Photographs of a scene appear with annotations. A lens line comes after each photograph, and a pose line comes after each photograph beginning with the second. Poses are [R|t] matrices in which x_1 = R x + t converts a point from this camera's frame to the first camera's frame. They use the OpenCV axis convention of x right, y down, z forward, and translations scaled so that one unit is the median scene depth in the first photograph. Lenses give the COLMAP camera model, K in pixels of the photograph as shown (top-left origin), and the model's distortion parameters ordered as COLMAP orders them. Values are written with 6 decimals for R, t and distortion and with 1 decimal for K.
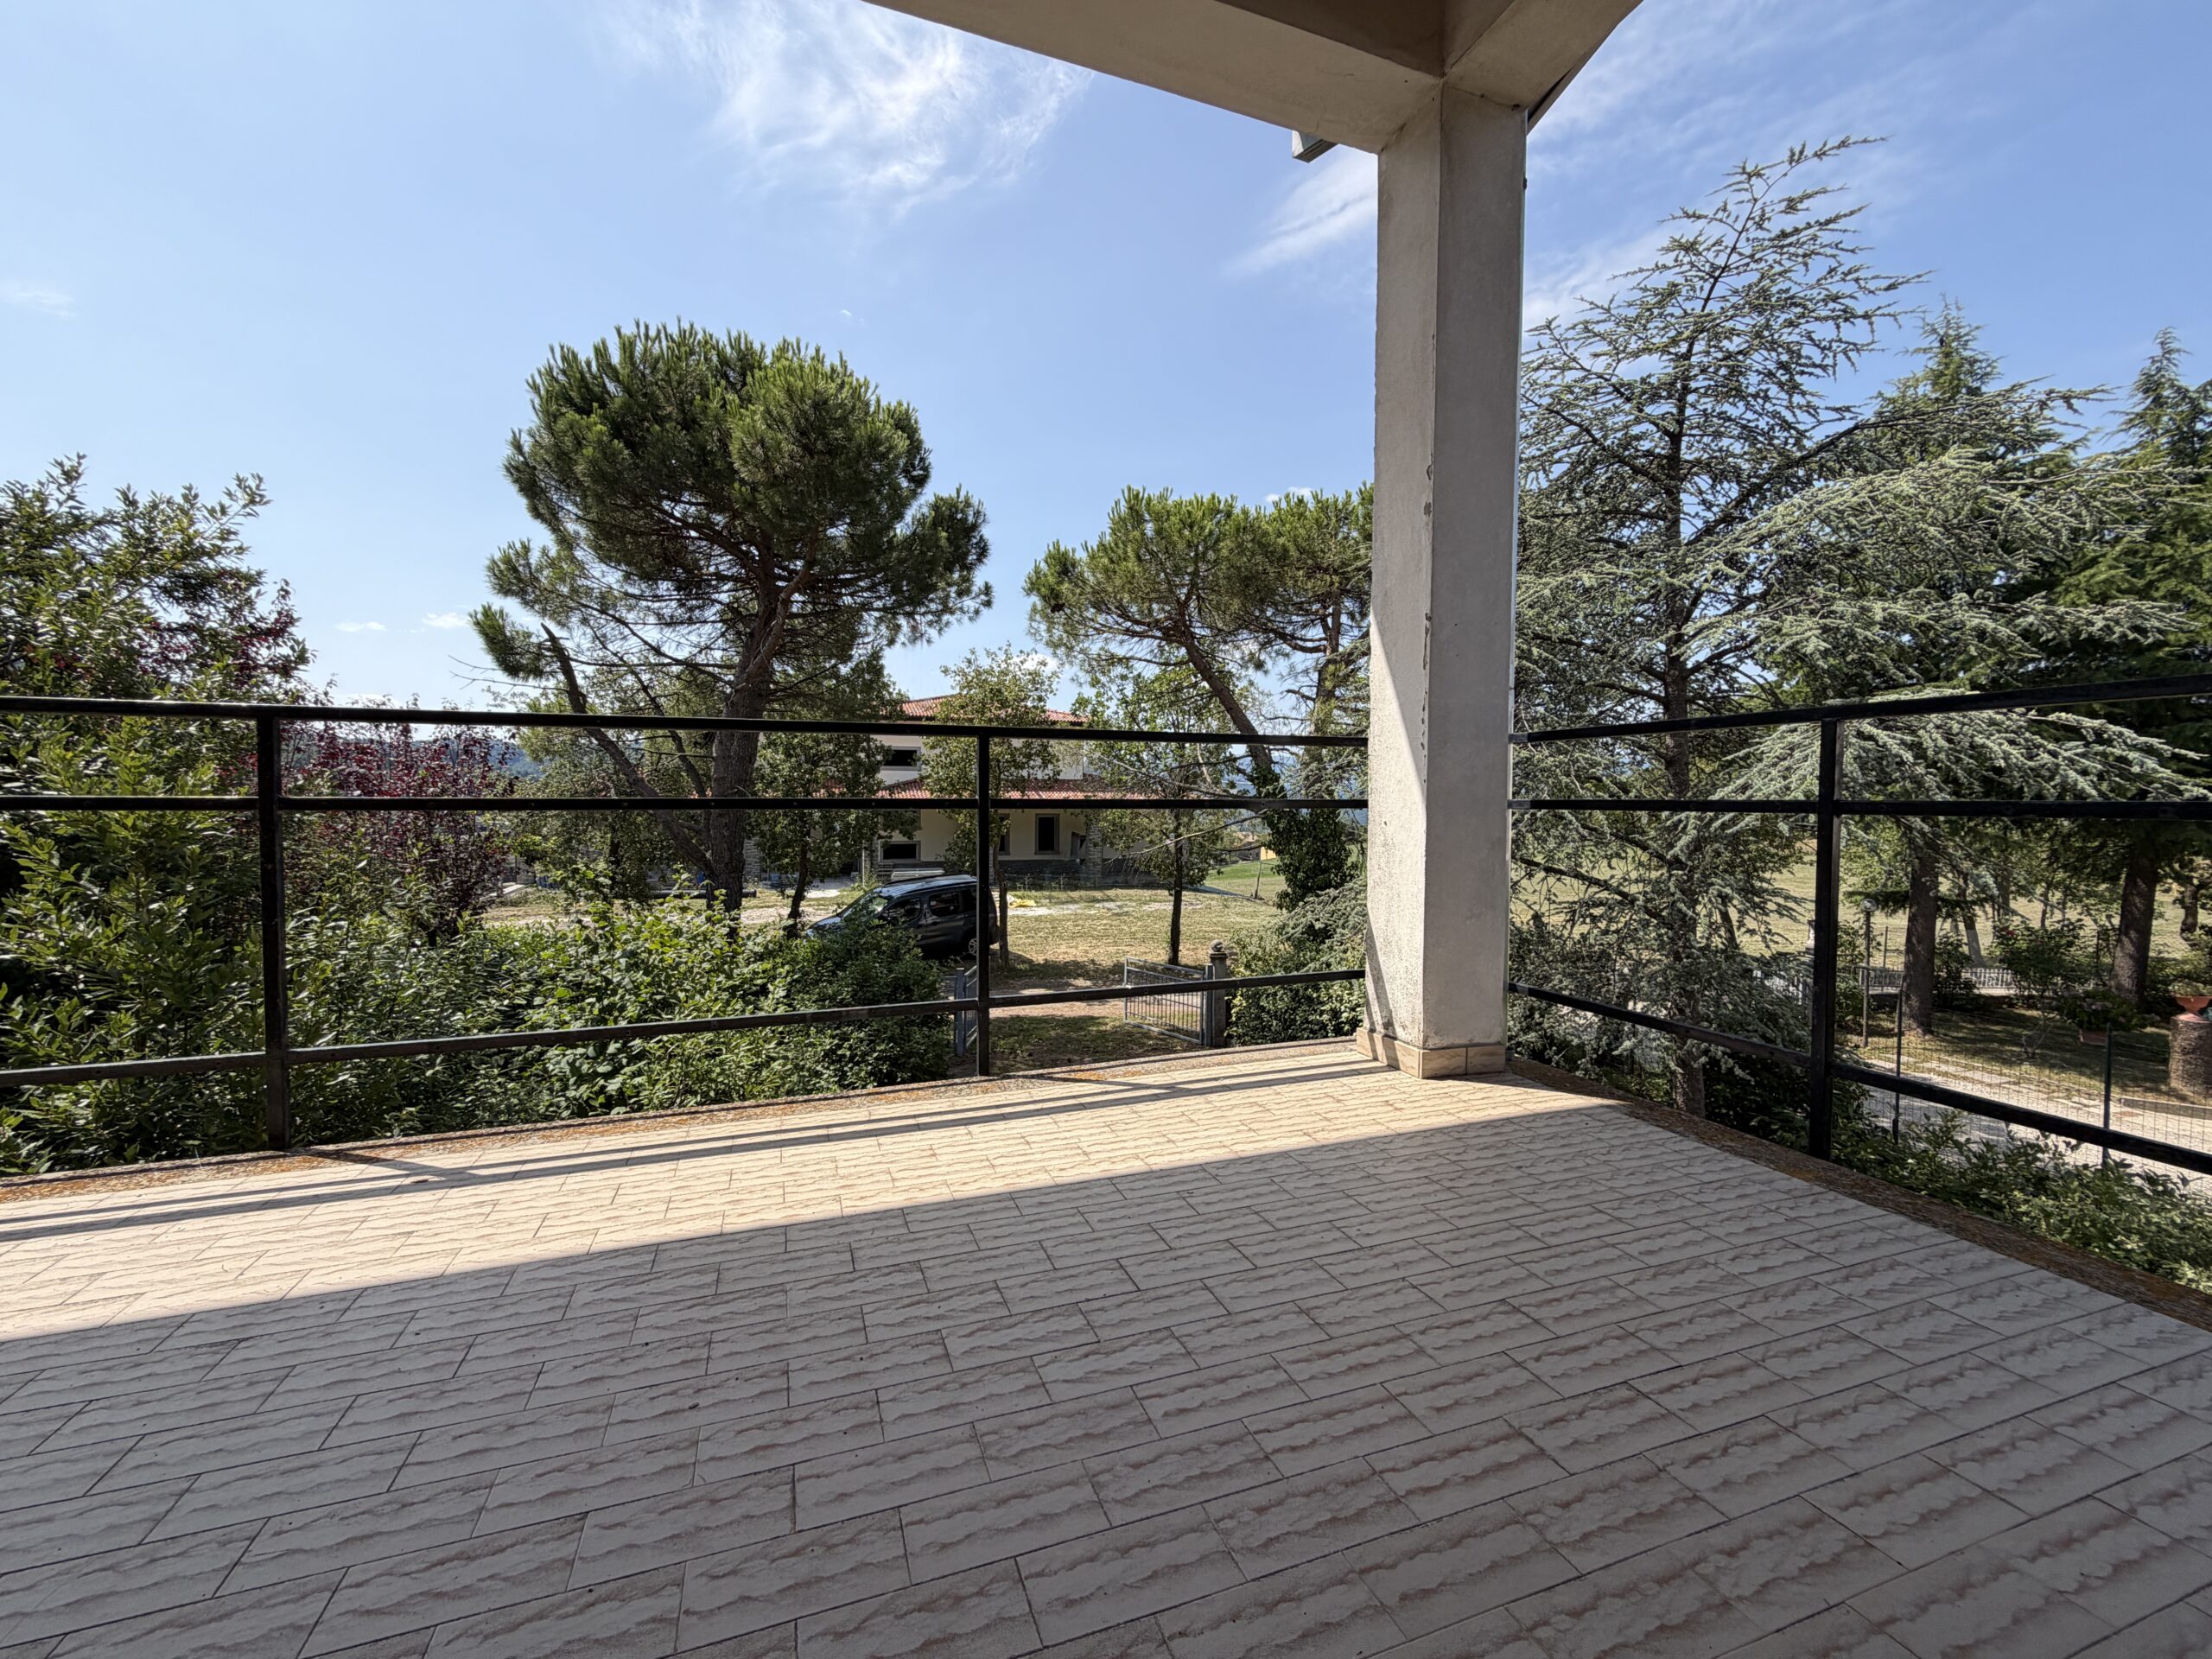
lens RADIAL K [[882.6, 0, 1100.3], [0, 882.6, 827.6], [0, 0, 1]] dist [0.000740, 0.000032]
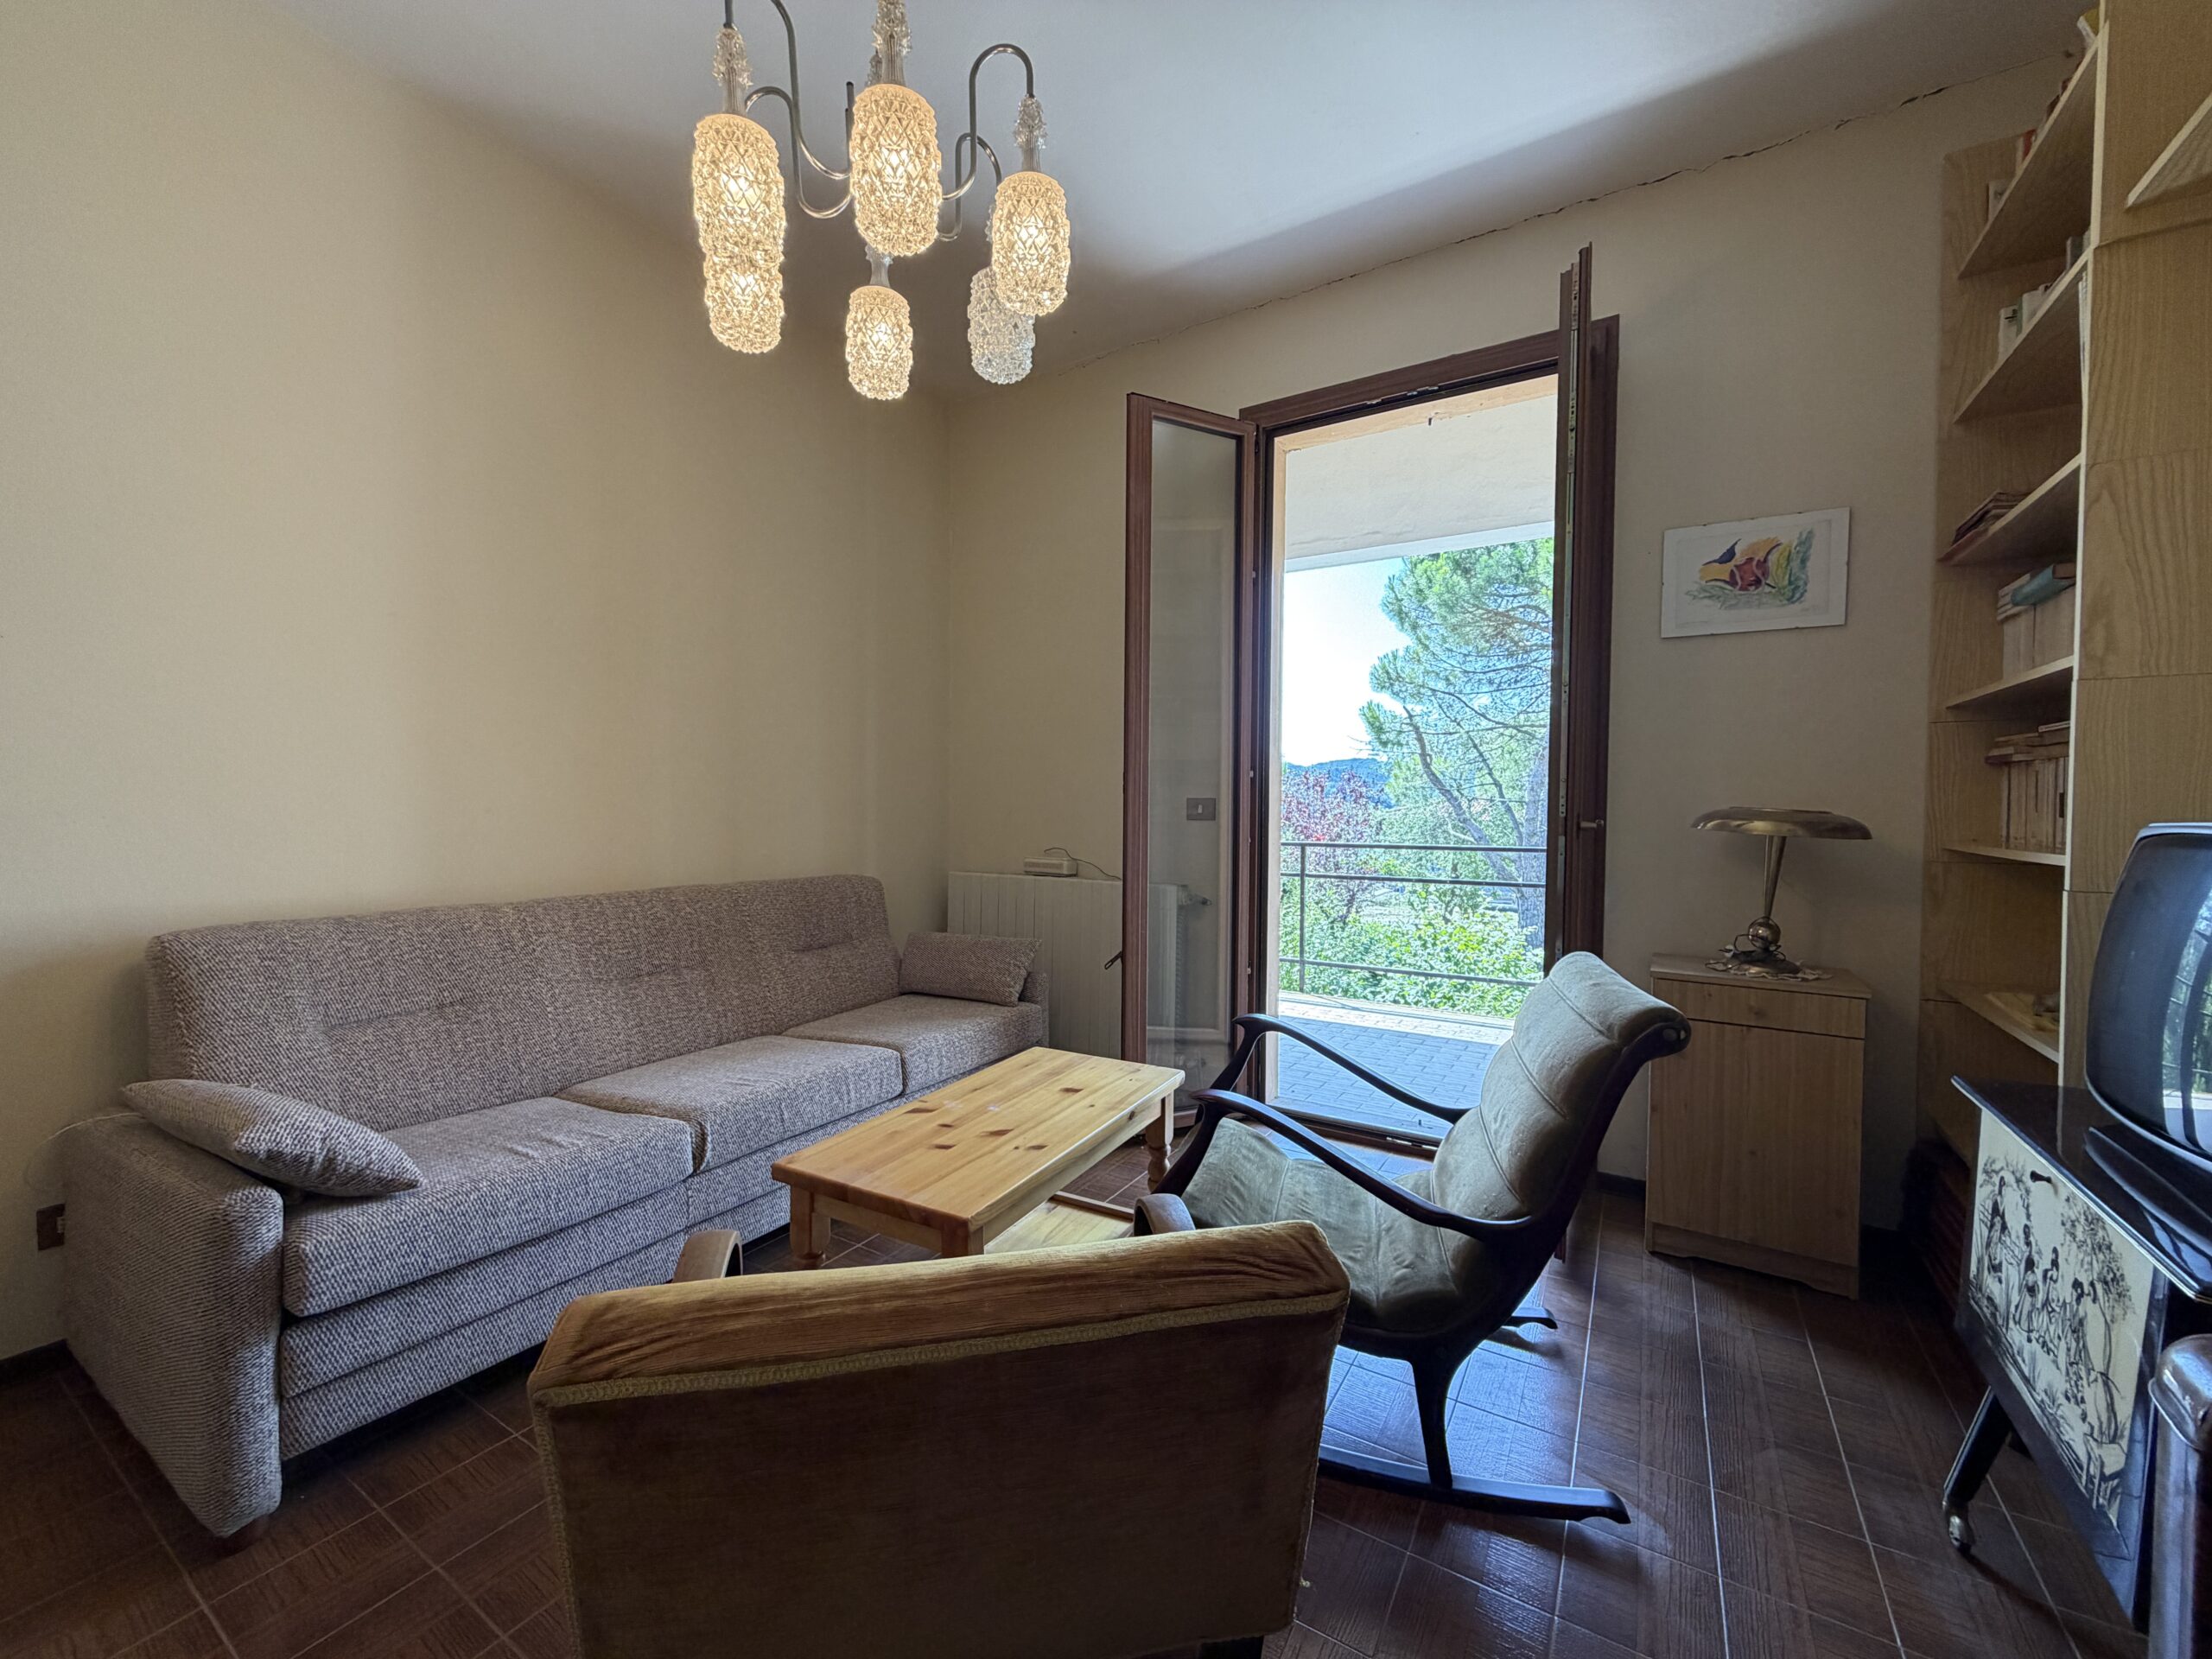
lens RADIAL K [[880.7, 0, 1099.7], [0, 880.7, 831.8], [0, 0, 1]] dist [-0.000118, 0.000158]
pose [[0.622411, 0.020790, -0.782414, 0.301652], [-0.027508, 0.999611, 0.004678, -0.055001], [0.782207, 0.018611, 0.622741, -0.443212]]
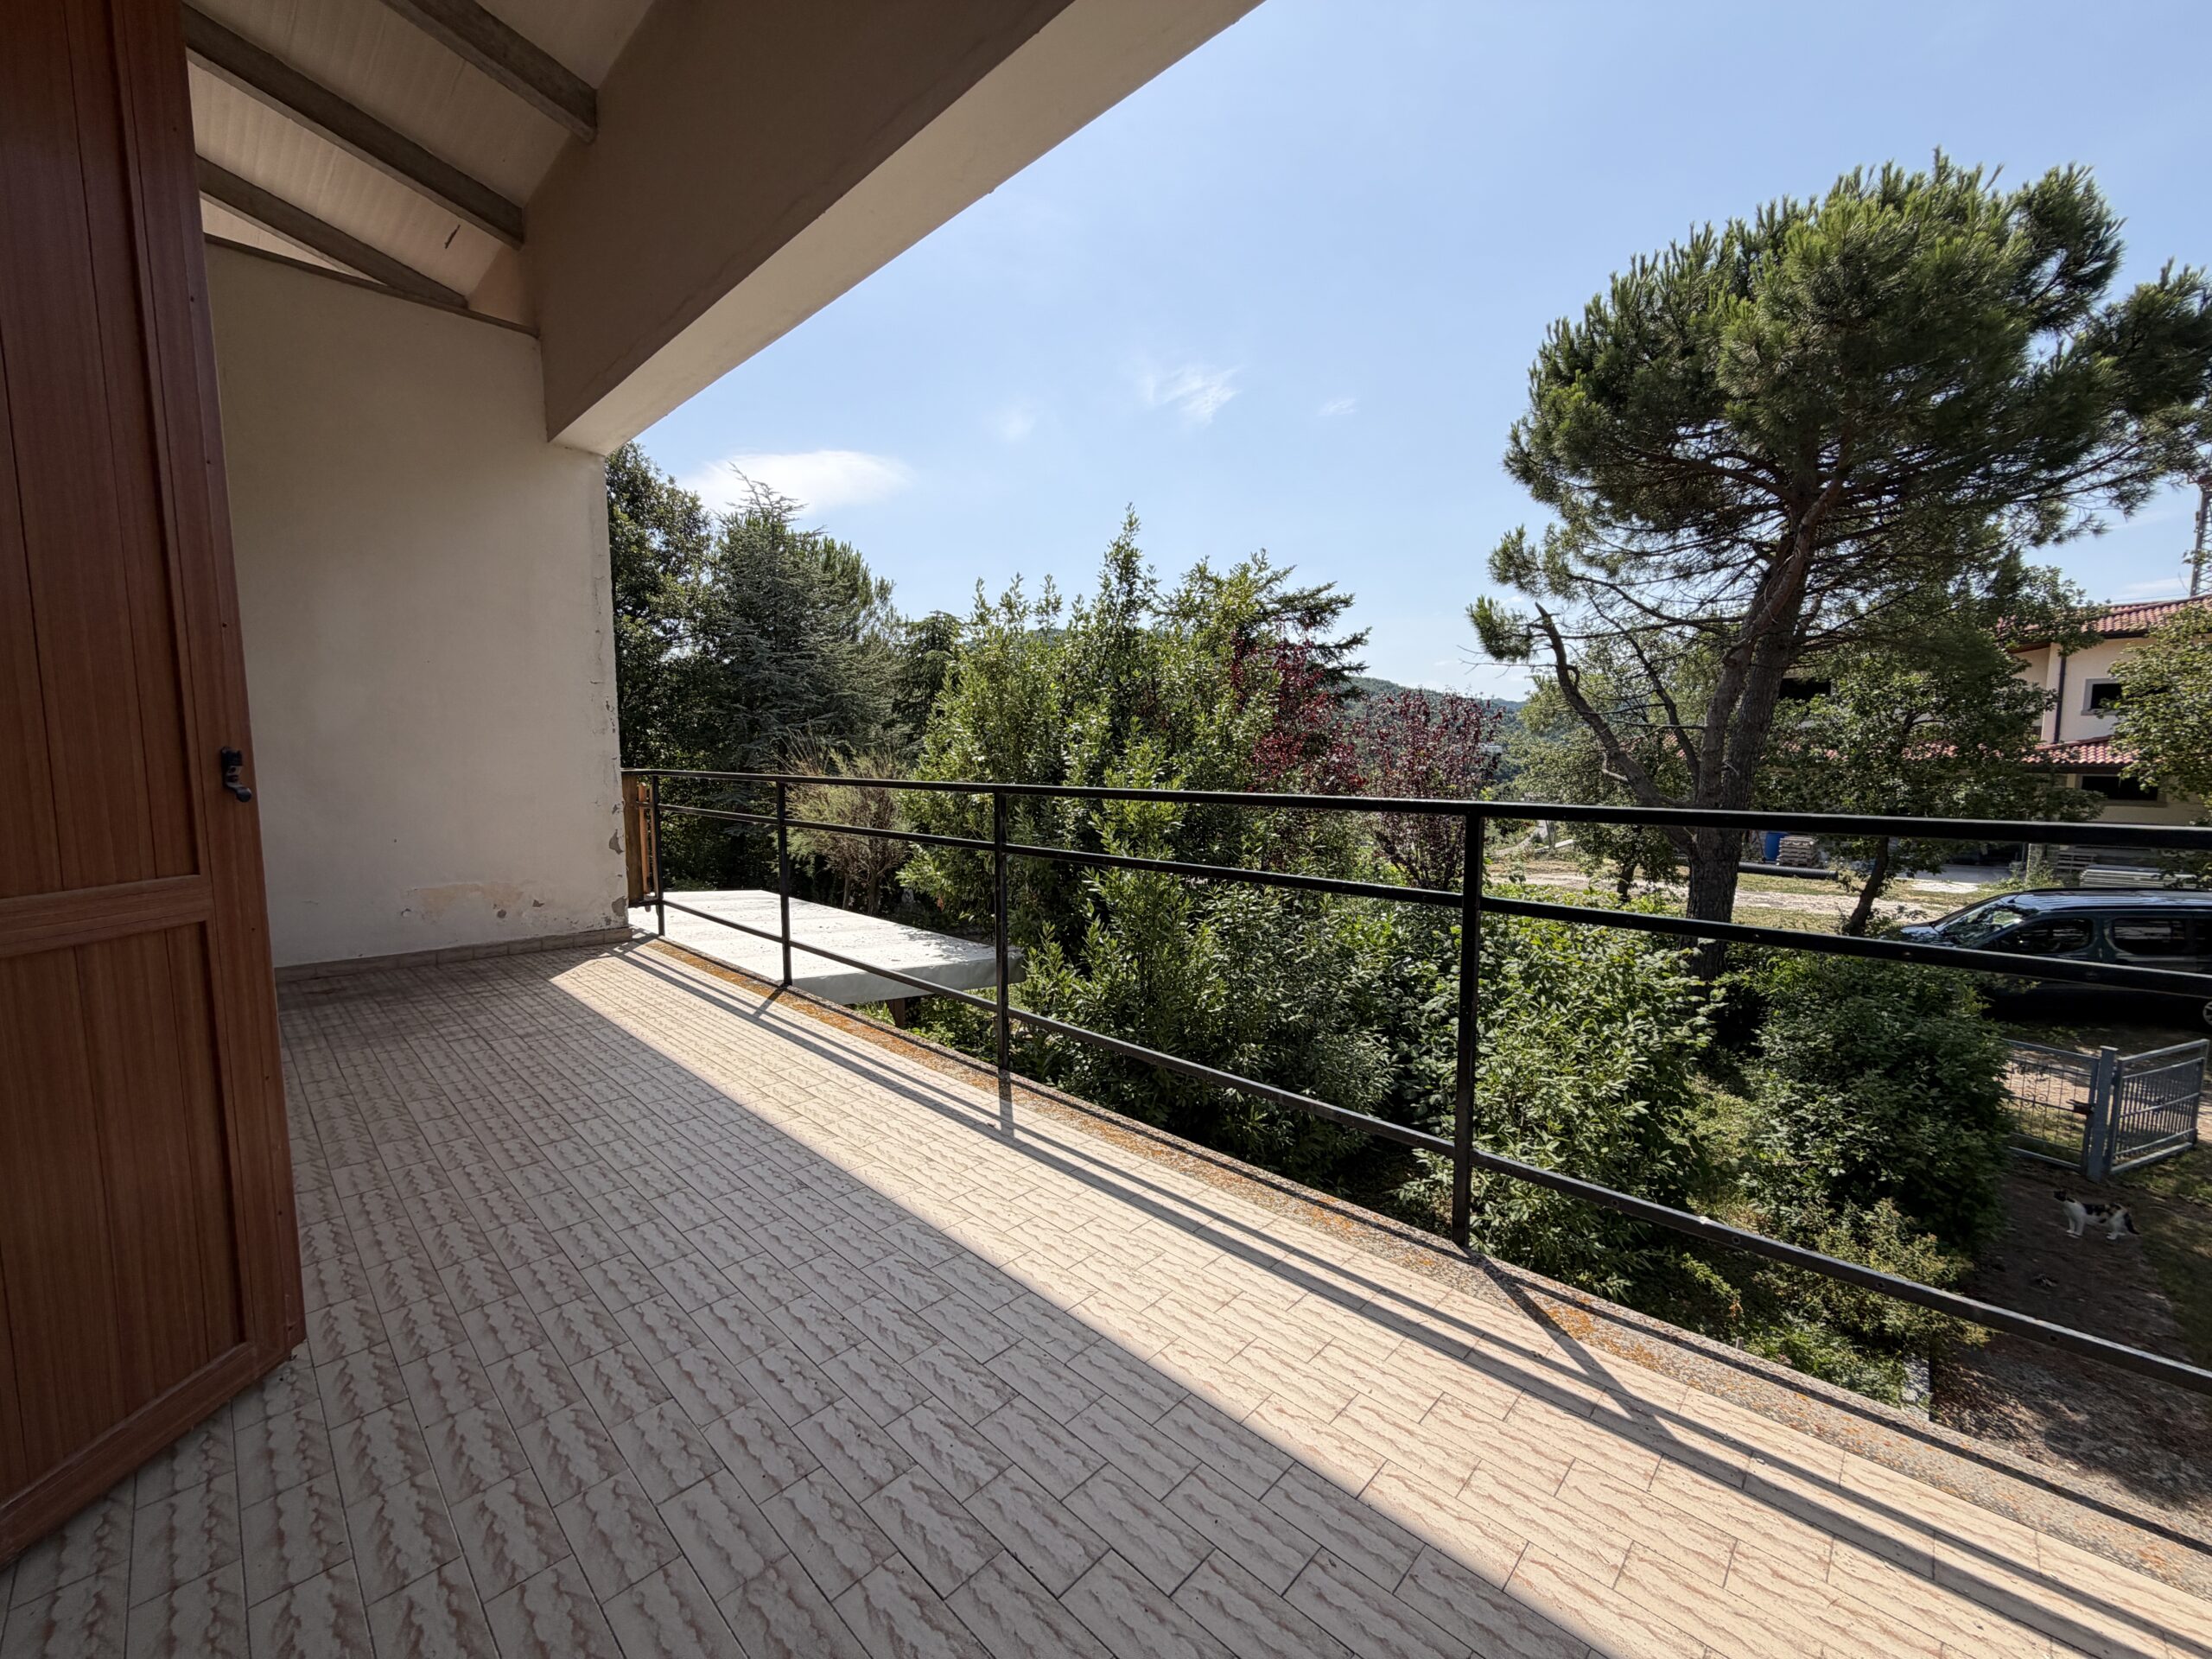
lens RADIAL K [[882.6, 0, 1099.3], [0, 882.6, 831.5], [0, 0, 1]] dist [-0.000467, 0.000416]
pose [[0.442811, 0.078156, -0.893202, 0.167180], [-0.024424, 0.996875, 0.075119, -0.057137], [0.896282, -0.011448, 0.443336, 0.152386]]
